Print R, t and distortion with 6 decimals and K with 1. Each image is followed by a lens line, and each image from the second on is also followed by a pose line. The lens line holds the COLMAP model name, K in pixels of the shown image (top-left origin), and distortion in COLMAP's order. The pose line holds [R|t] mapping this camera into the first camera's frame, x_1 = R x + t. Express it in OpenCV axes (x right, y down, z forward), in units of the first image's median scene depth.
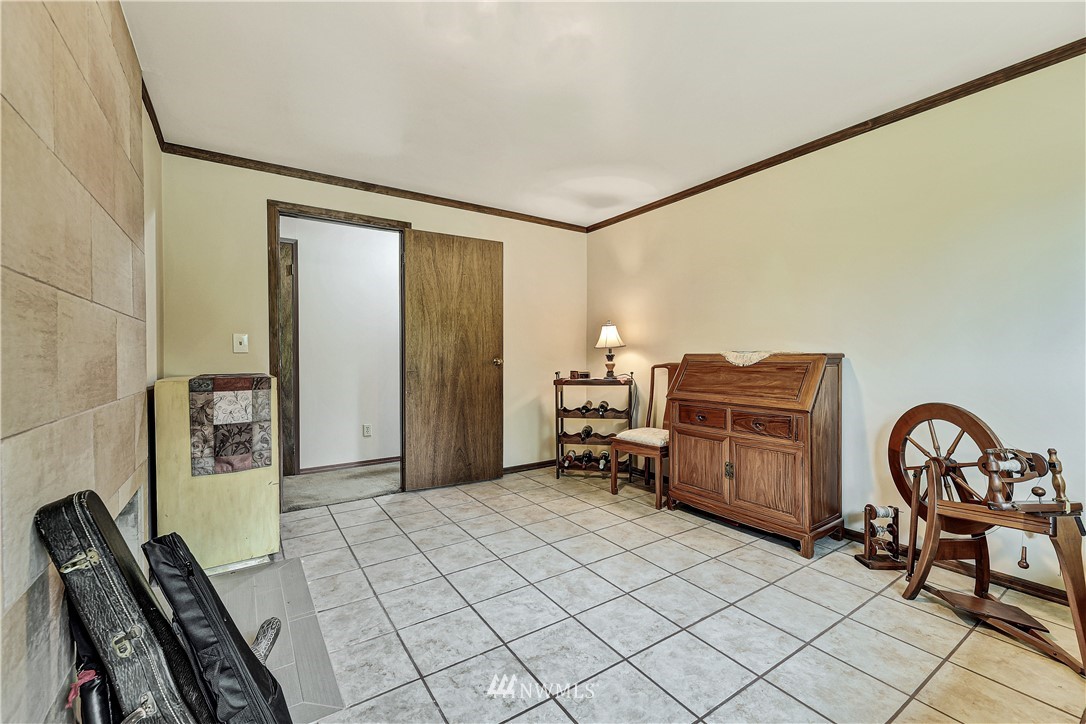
lens RADIAL K [[448.6, 0, 547.1], [0, 448.6, 351.0], [0, 0, 1]] dist [0.001602, -0.000006]
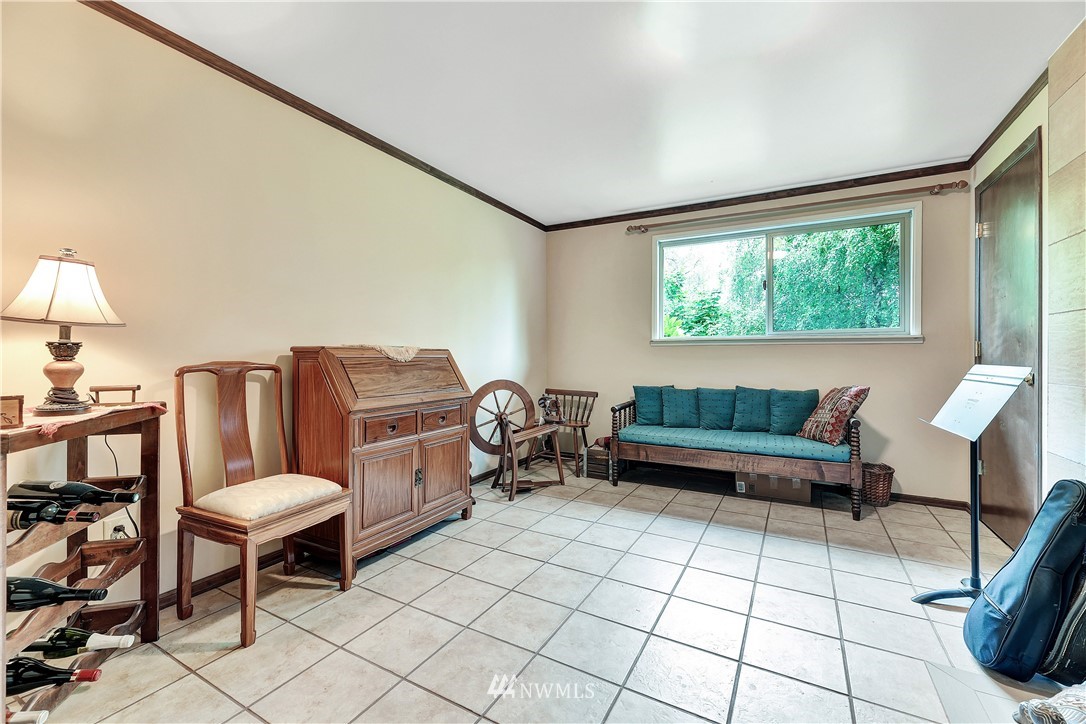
lens RADIAL K [[448.6, 0, 547.1], [0, 448.6, 351.0], [0, 0, 1]] dist [0.001602, -0.000006]
pose [[-0.455428, 0.010362, 0.890212, -0.493744], [-0.008917, 0.999829, -0.016200, 0.024099], [-0.890228, -0.015316, -0.455257, 1.138852]]
